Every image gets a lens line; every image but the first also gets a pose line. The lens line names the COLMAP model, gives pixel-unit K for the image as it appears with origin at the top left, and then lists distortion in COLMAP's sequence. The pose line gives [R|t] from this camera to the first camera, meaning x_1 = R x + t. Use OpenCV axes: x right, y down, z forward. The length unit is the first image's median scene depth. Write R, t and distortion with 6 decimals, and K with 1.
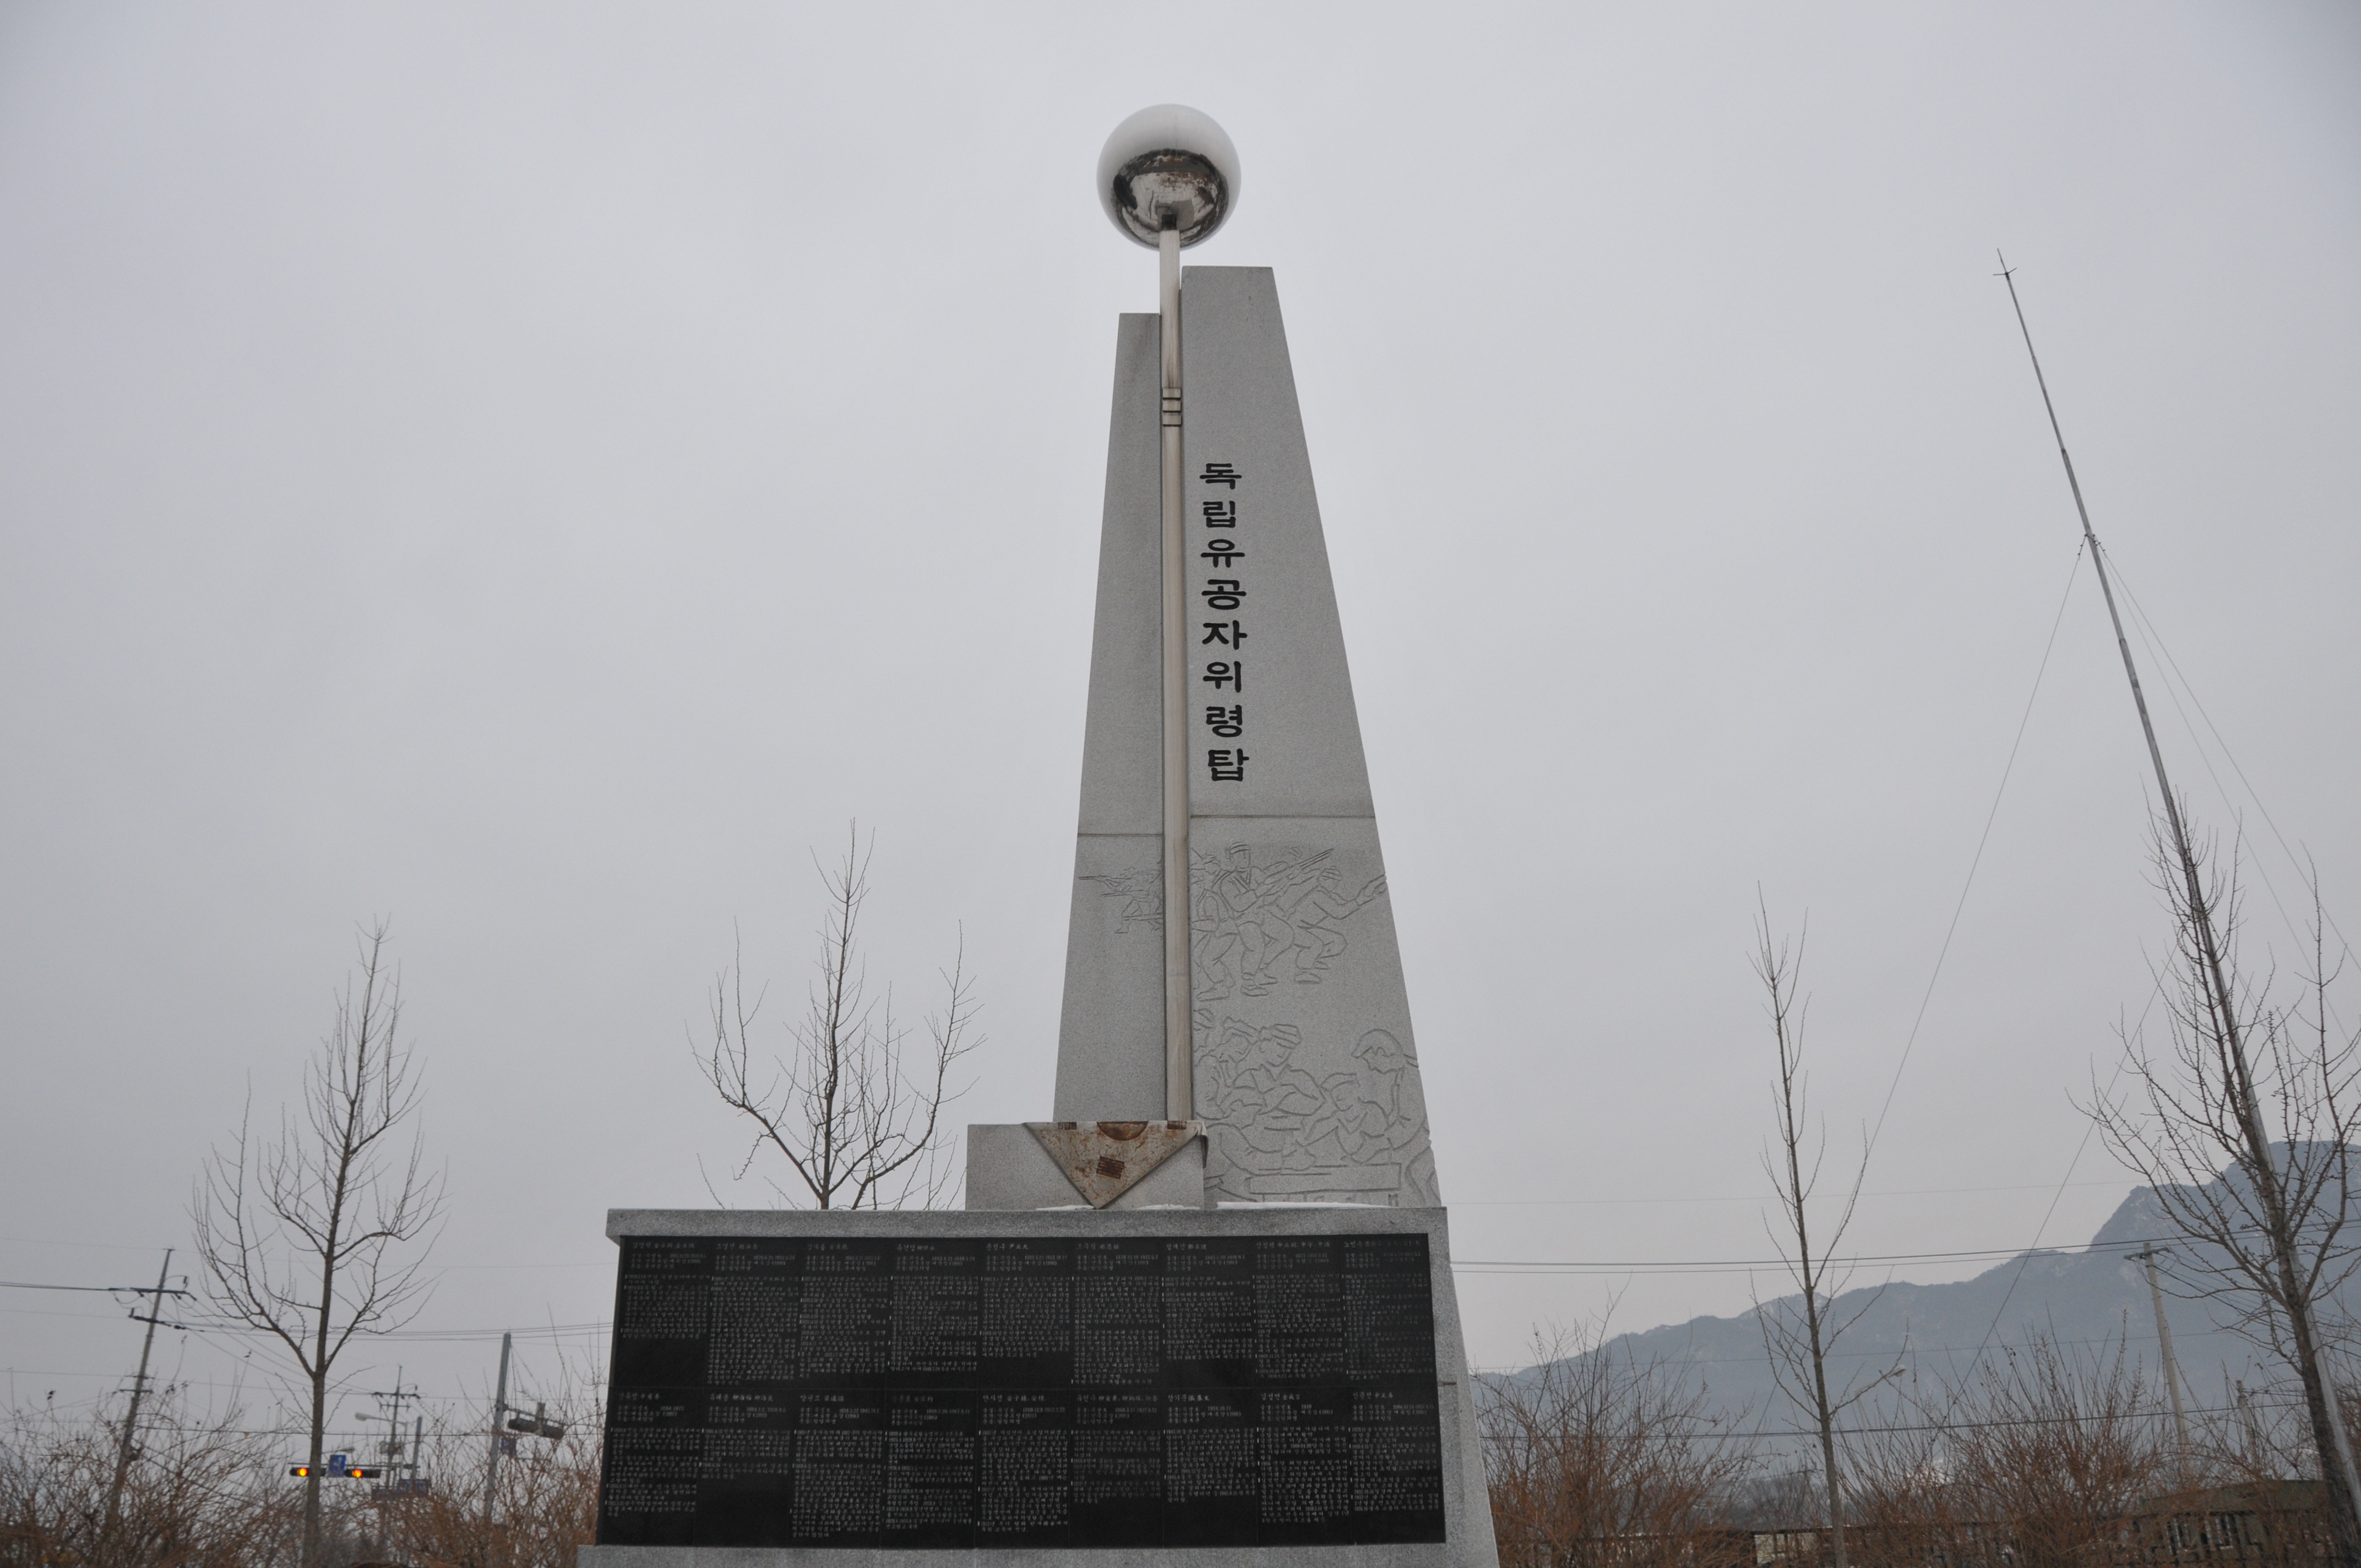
lens RADIAL K [[1858.7, 0, 1131.5], [0, 1858.7, 788.1], [0, 0, 1]] dist [-0.164168, 0.106377]
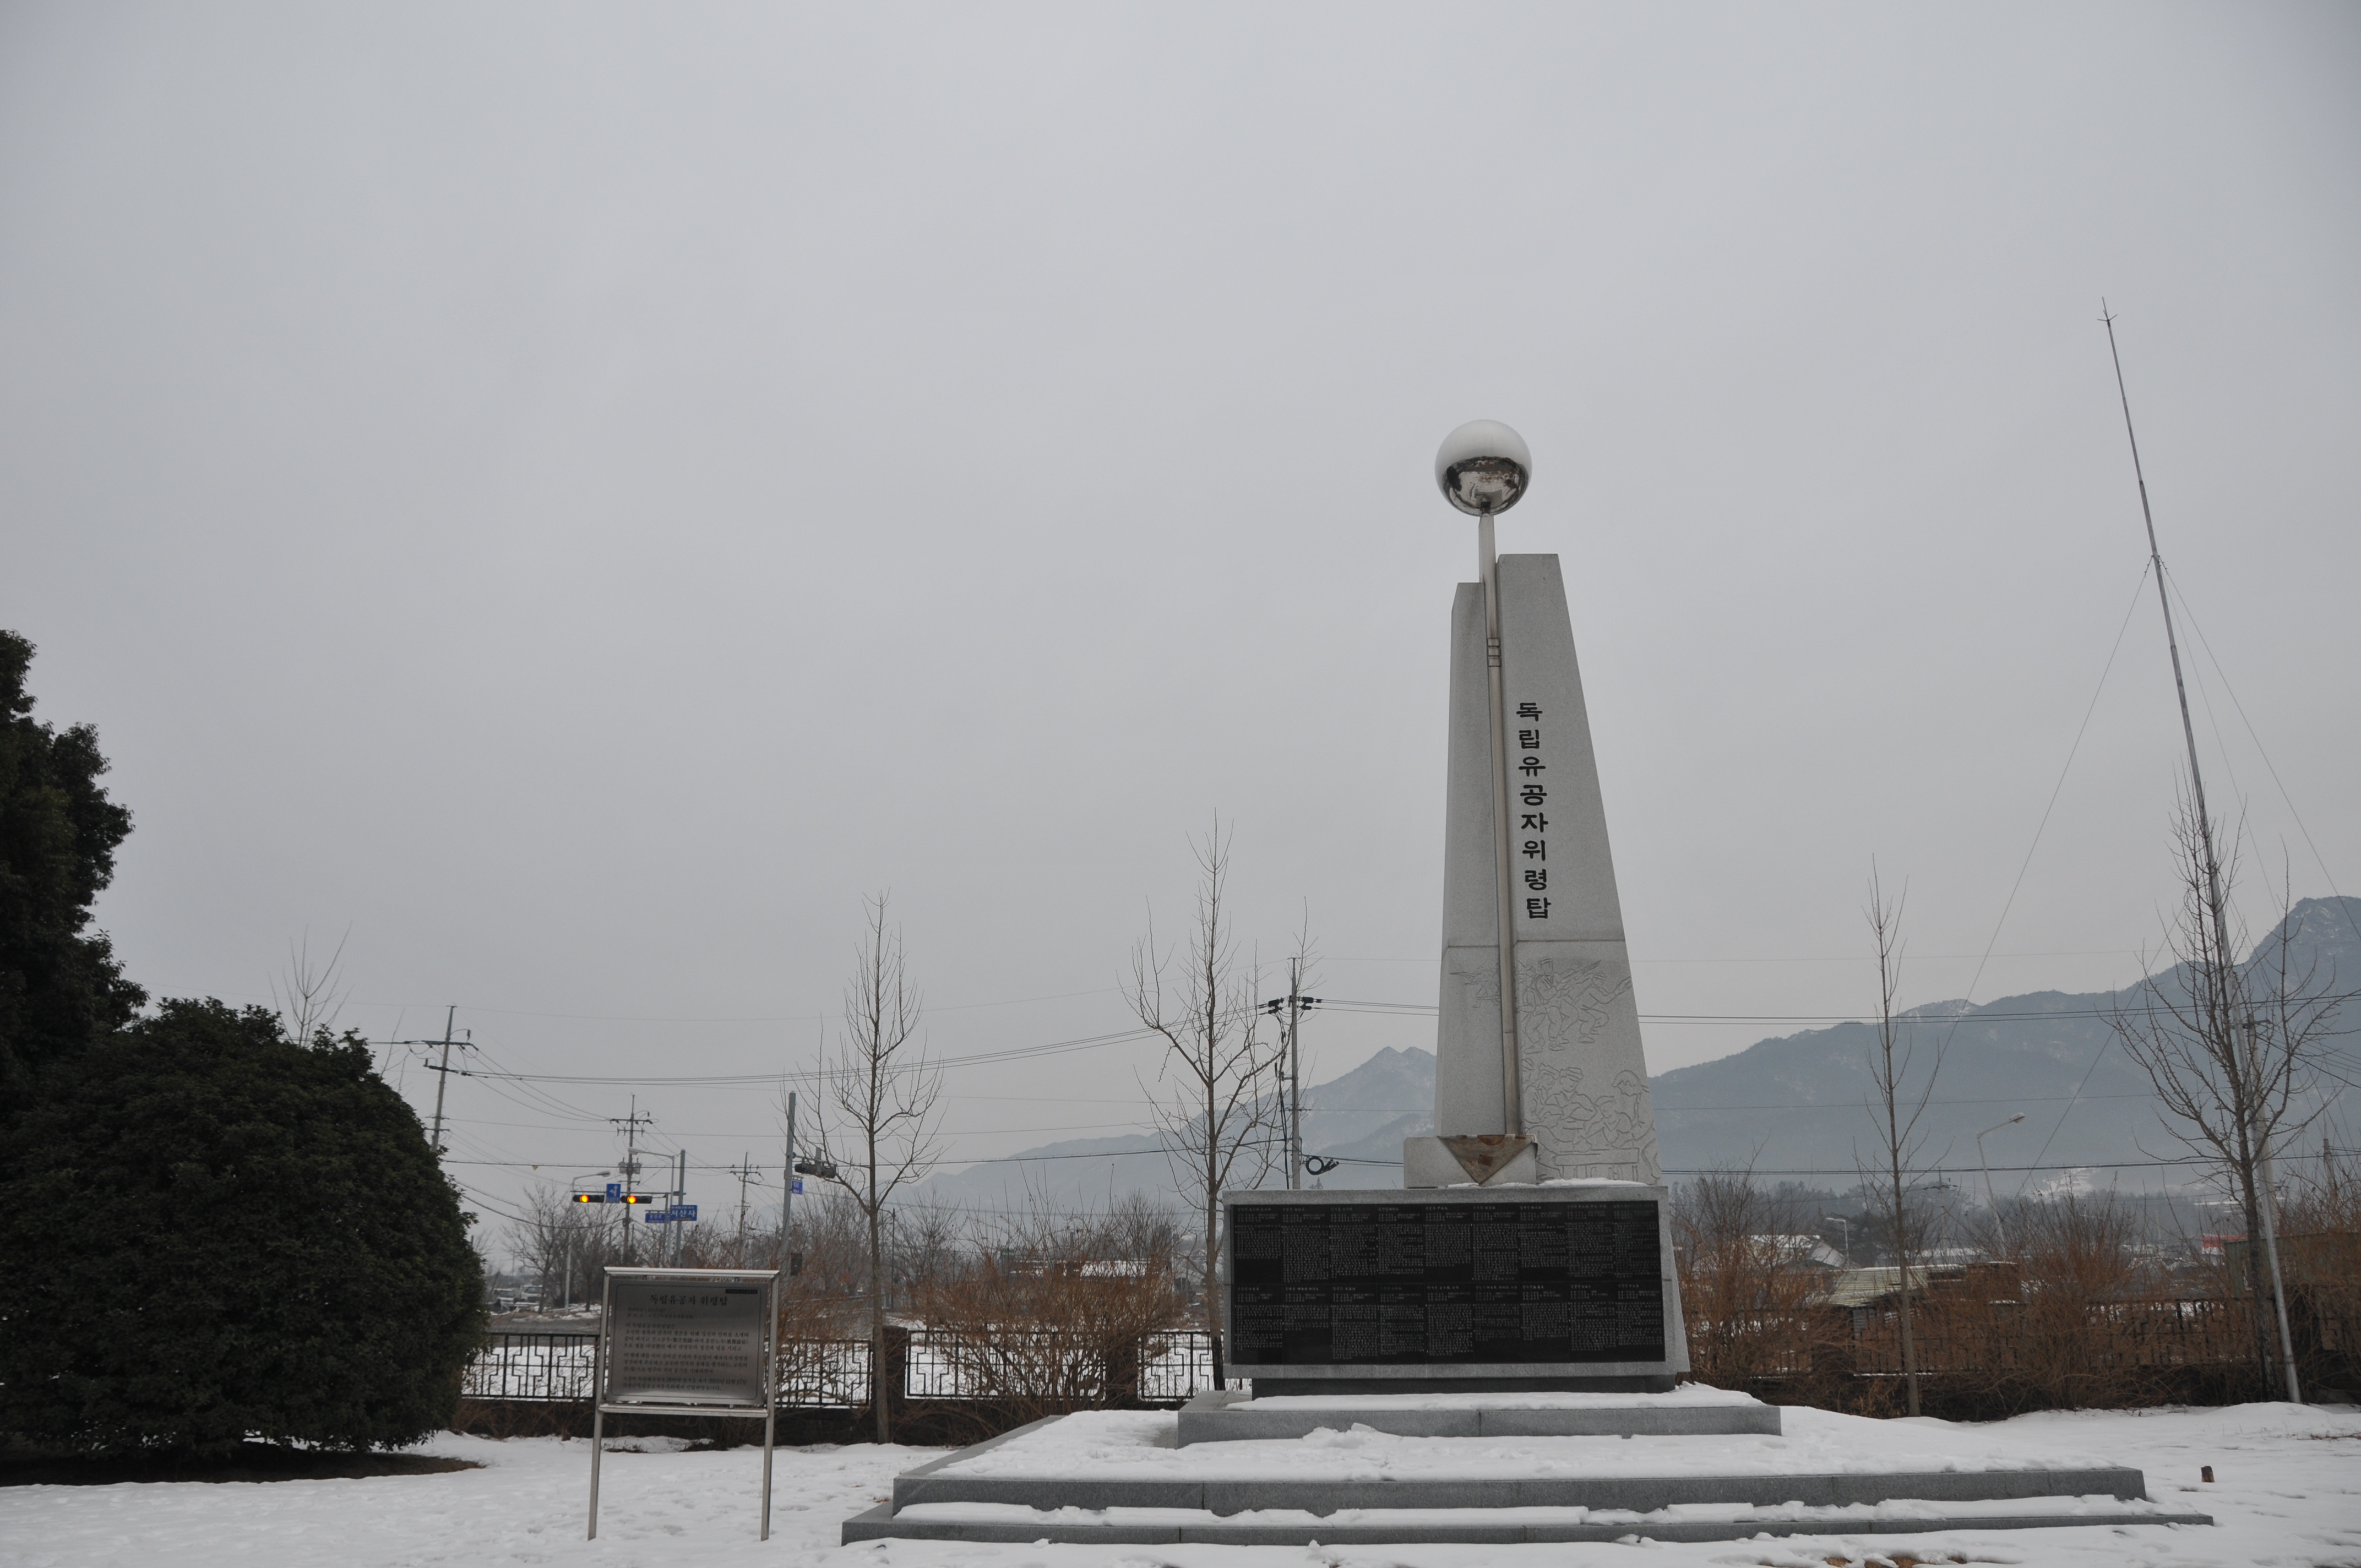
lens RADIAL K [[1858.7, 0, 1131.5], [0, 1858.7, 788.1], [0, 0, 1]] dist [-0.164168, 0.106377]
pose [[0.996861, -0.007519, -0.078815, -0.181883], [0.019636, 0.987858, 0.154116, -0.380537], [0.076700, -0.155179, 0.984904, -0.657488]]
